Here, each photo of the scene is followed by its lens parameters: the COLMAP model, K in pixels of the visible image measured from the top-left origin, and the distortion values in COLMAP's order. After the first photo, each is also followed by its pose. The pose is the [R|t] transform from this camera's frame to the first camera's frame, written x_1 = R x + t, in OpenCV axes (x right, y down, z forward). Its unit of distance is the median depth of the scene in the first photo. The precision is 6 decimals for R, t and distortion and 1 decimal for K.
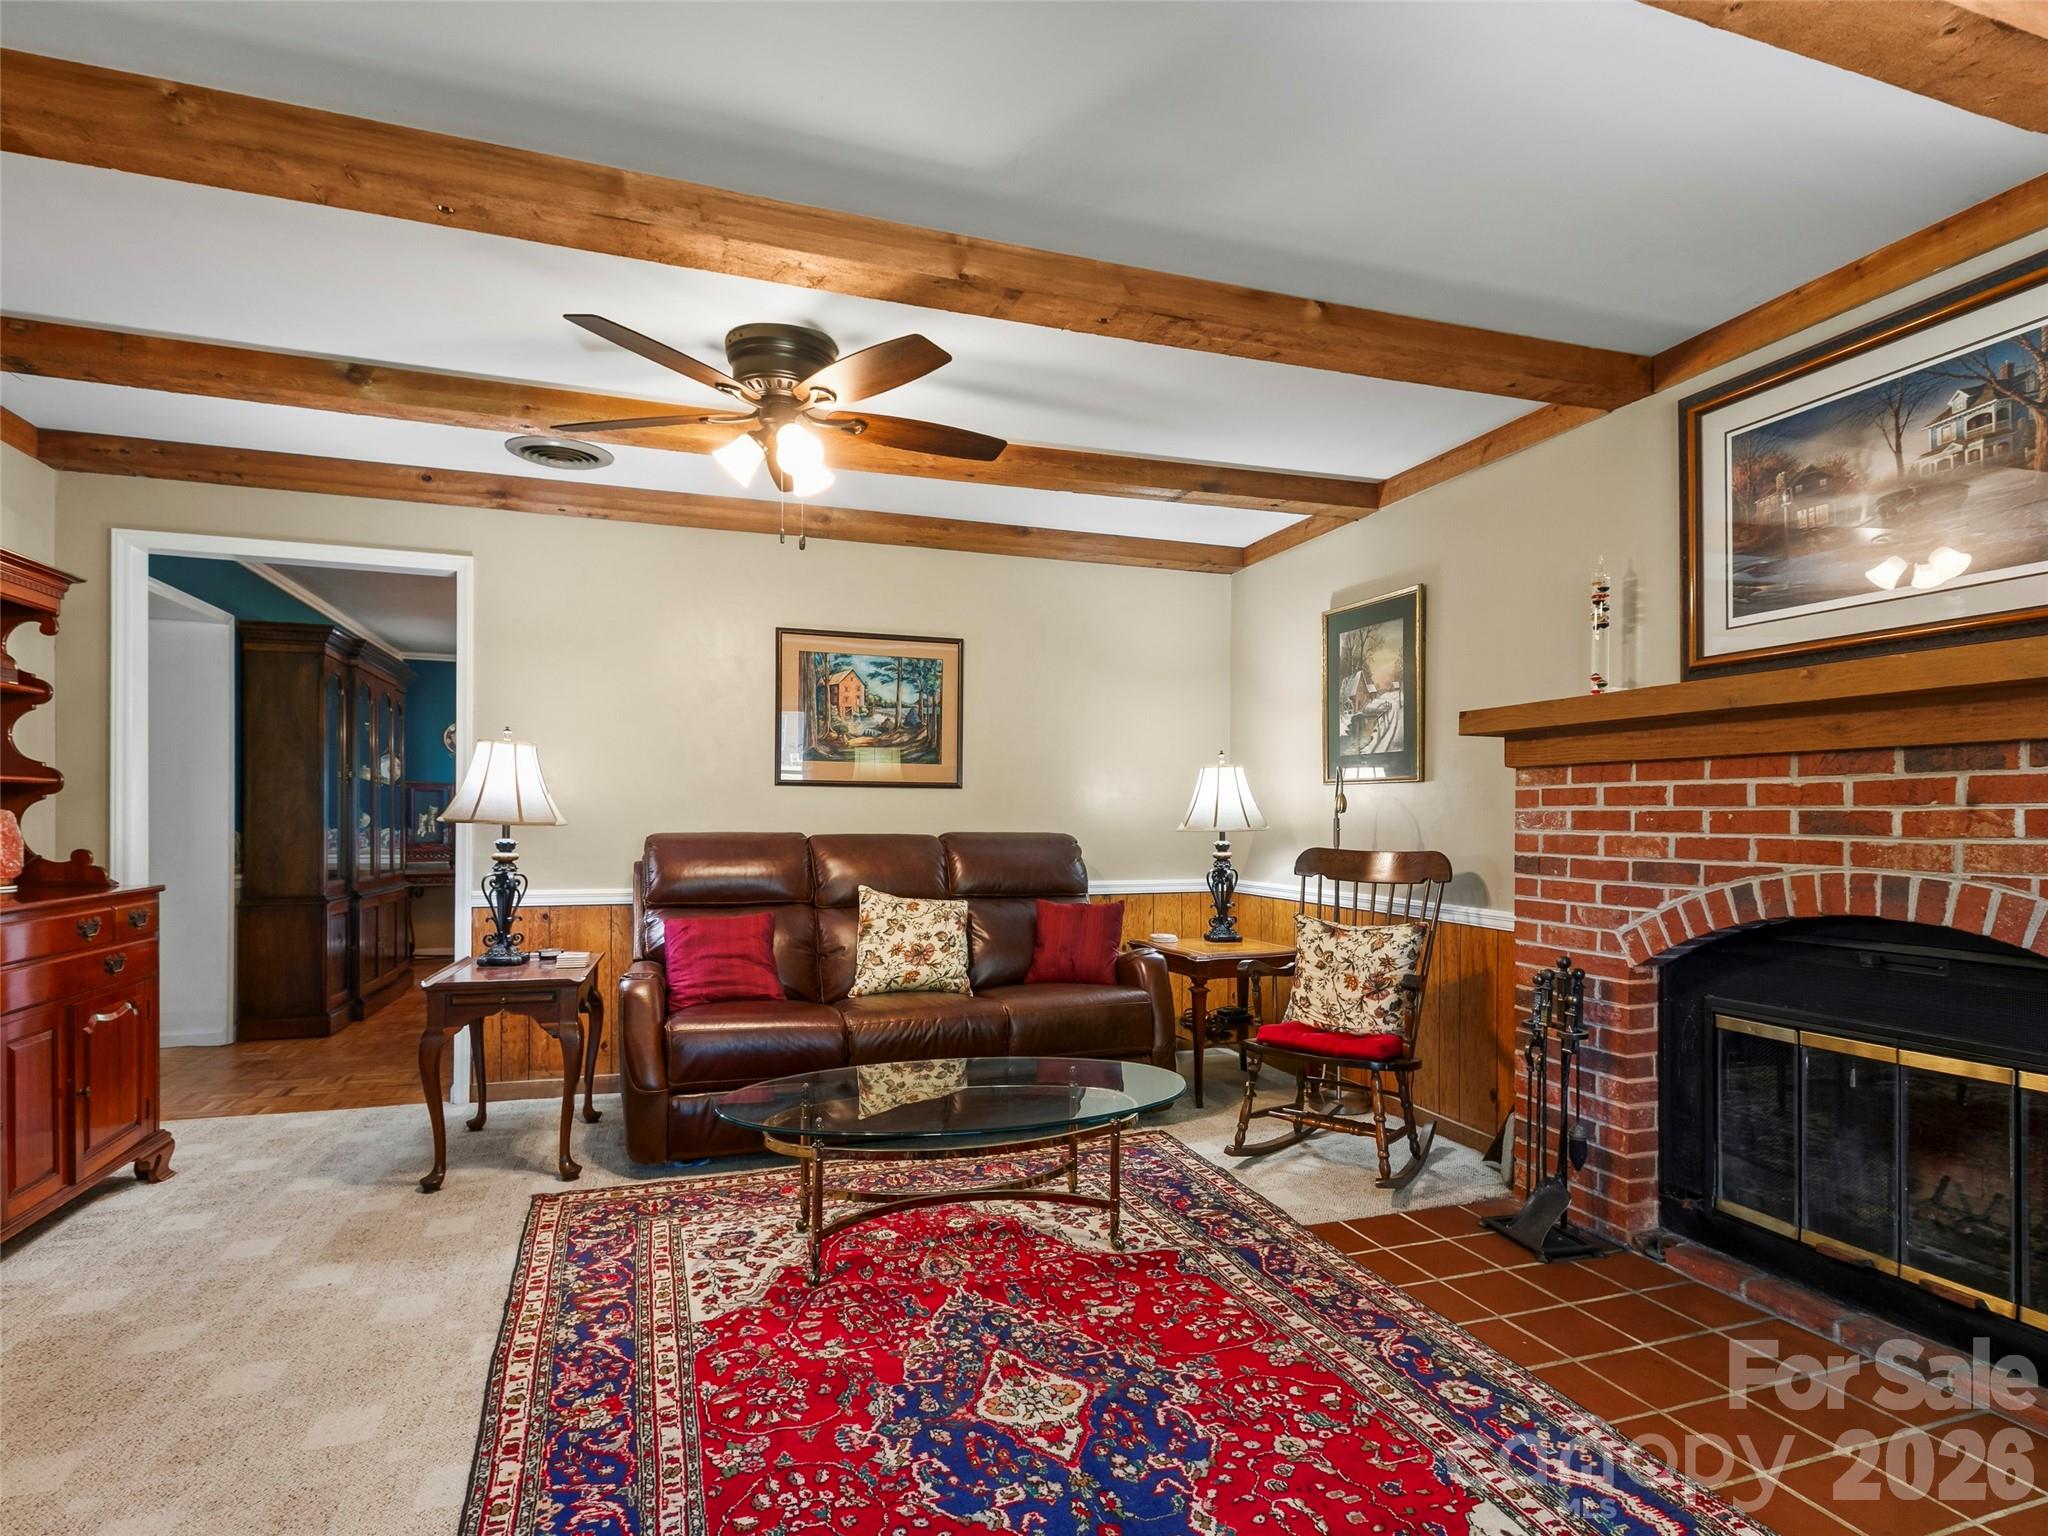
lens RADIAL K [[1047.3, 0, 1023.1], [0, 1047.3, 827.1], [0, 0, 1]] dist [-0.001180, 0.000339]
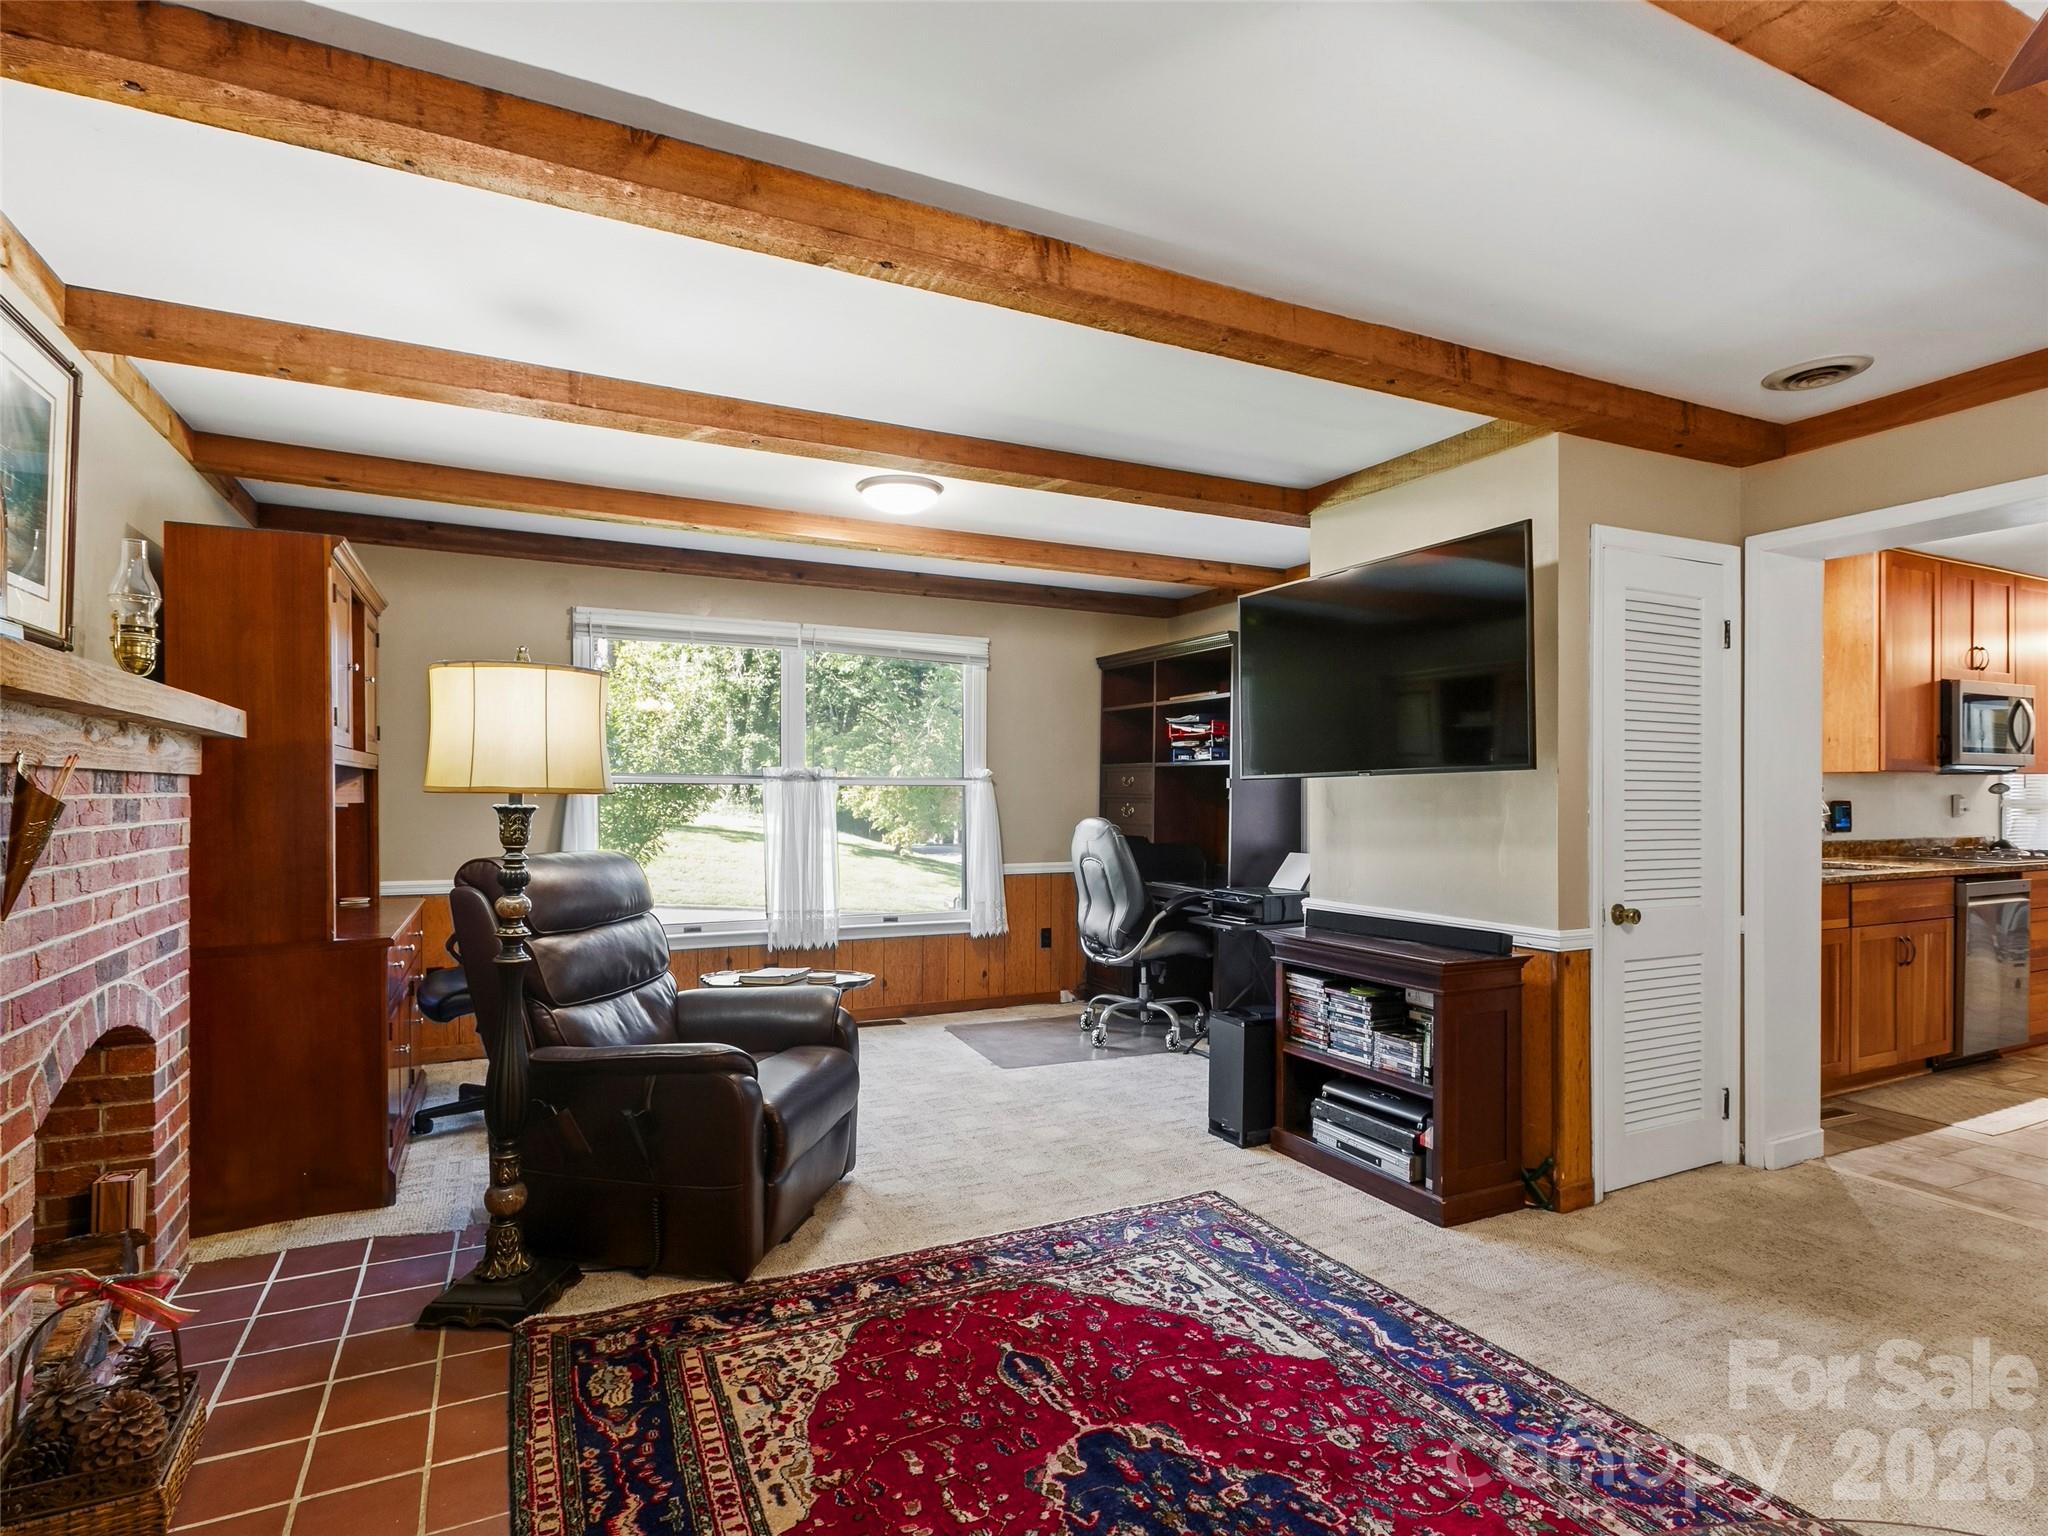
lens RADIAL K [[1050.7, 0, 1020.1], [0, 1050.7, 780.8], [0, 0, 1]] dist [0.000729, 0.001404]
pose [[-0.990713, -0.008515, -0.135701, 0.200488], [-0.008729, 0.999961, 0.000980, -0.046975], [0.135687, 0.002155, -0.990749, 1.152714]]
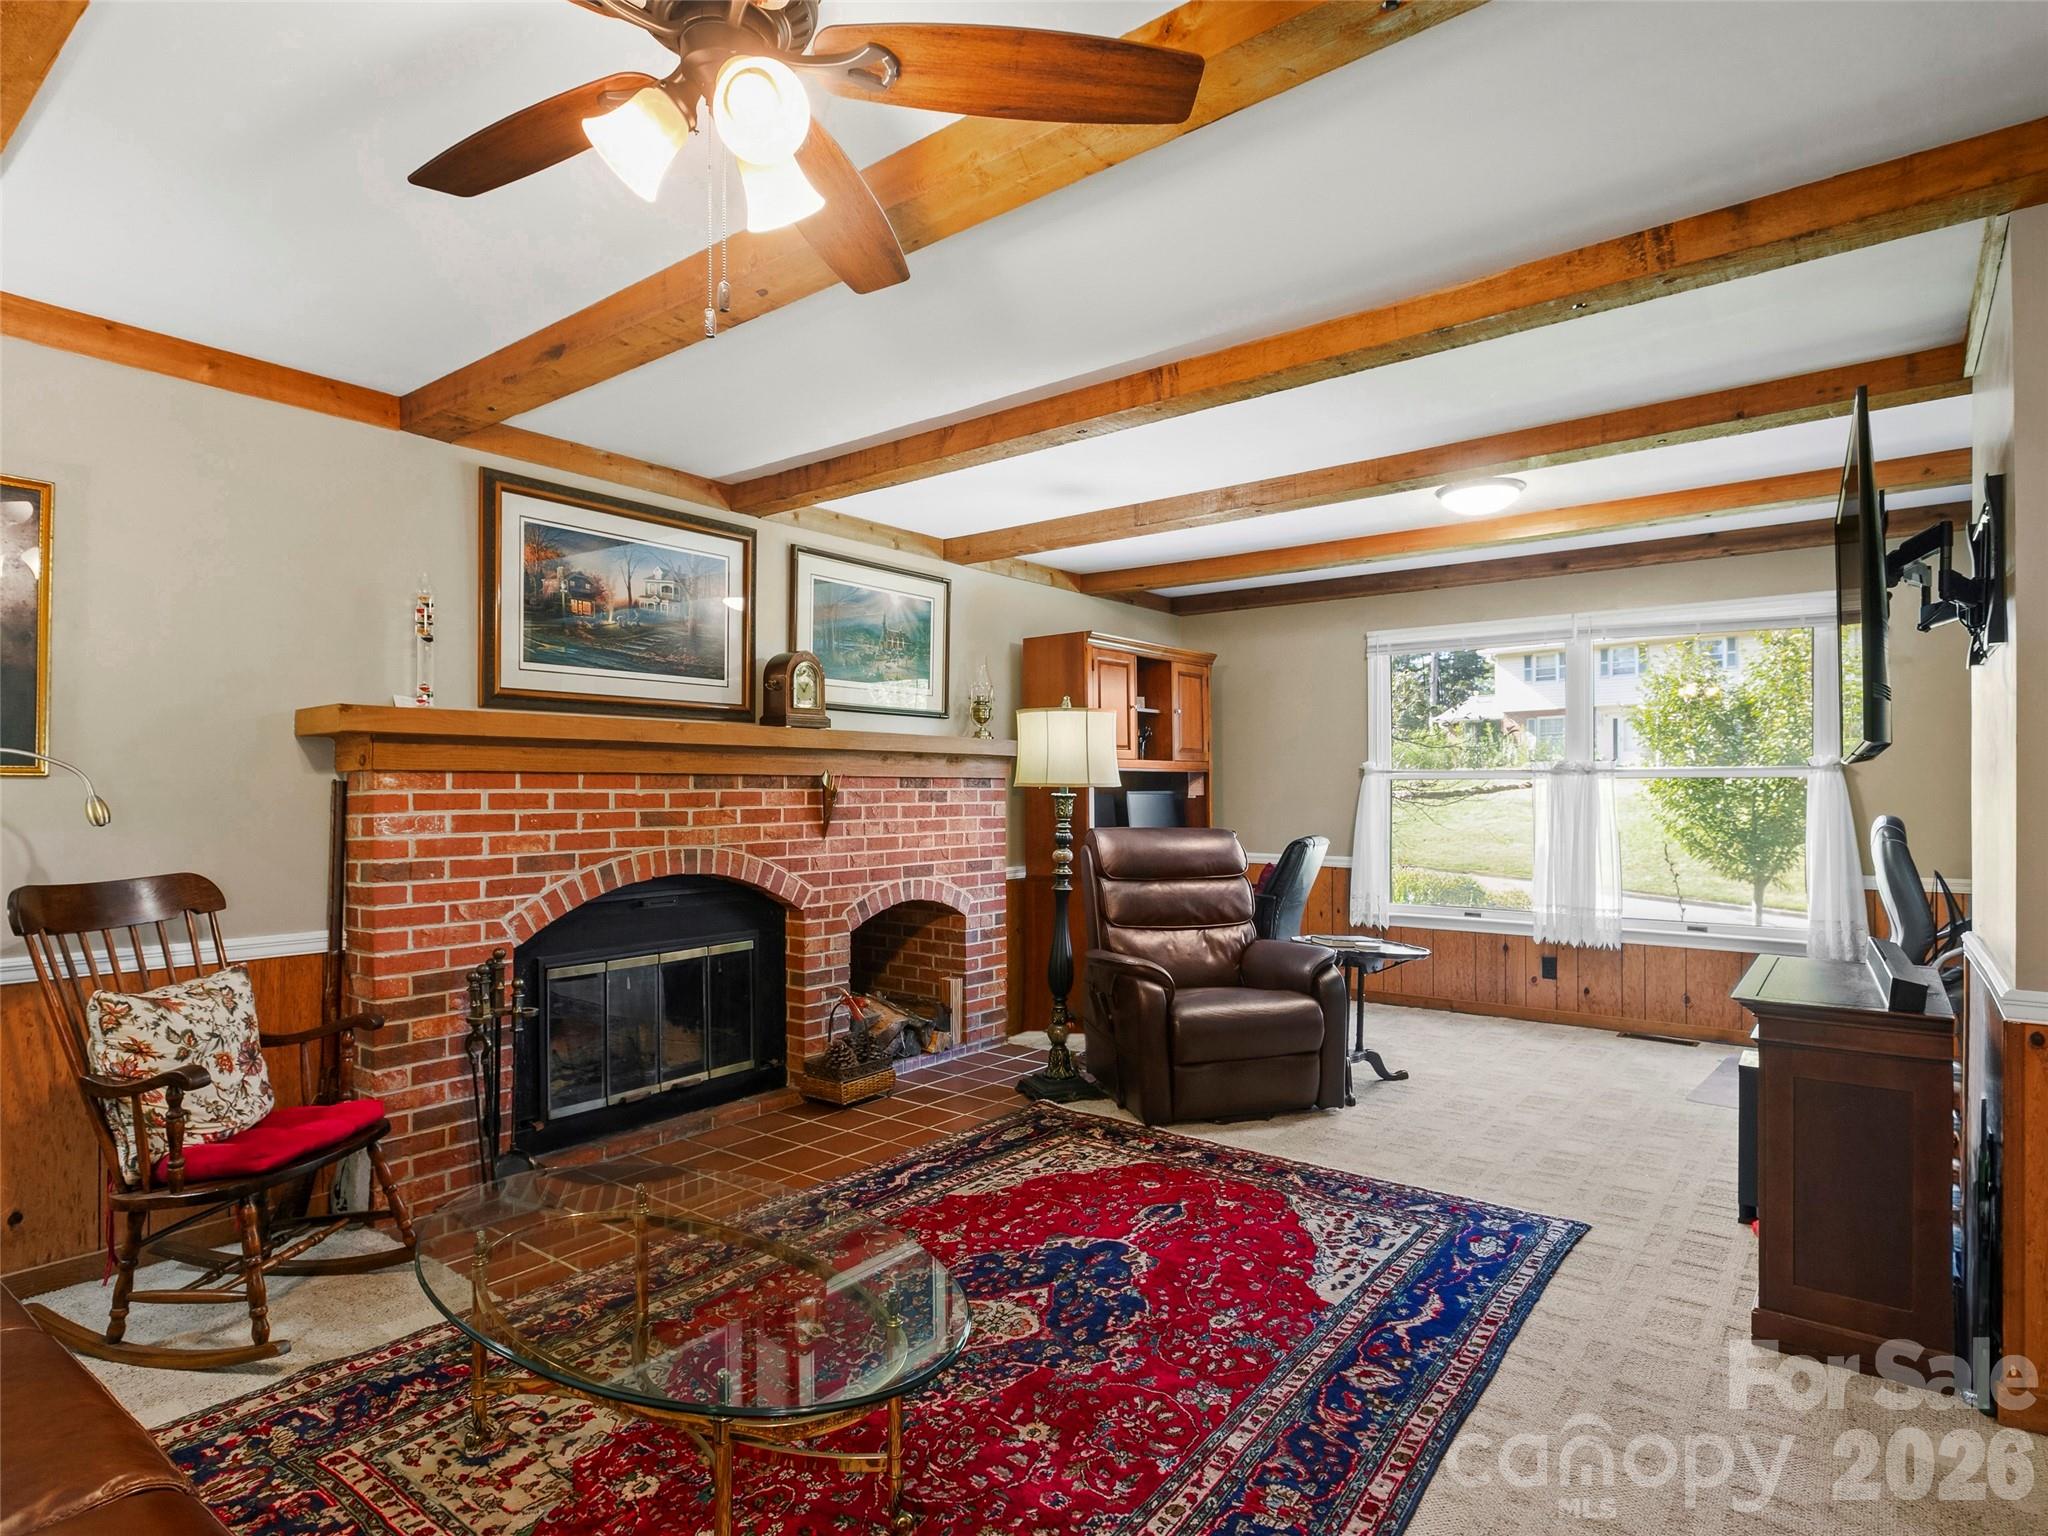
lens RADIAL K [[1101.7, 0, 1031.0], [0, 1101.7, 778.7], [0, 0, 1]] dist [-0.002292, -0.000260]
pose [[-0.554781, 0.006923, 0.831967, -0.703319], [0.011483, 0.999934, -0.000664, -0.043405], [-0.831917, 0.009185, -0.554824, 1.099771]]
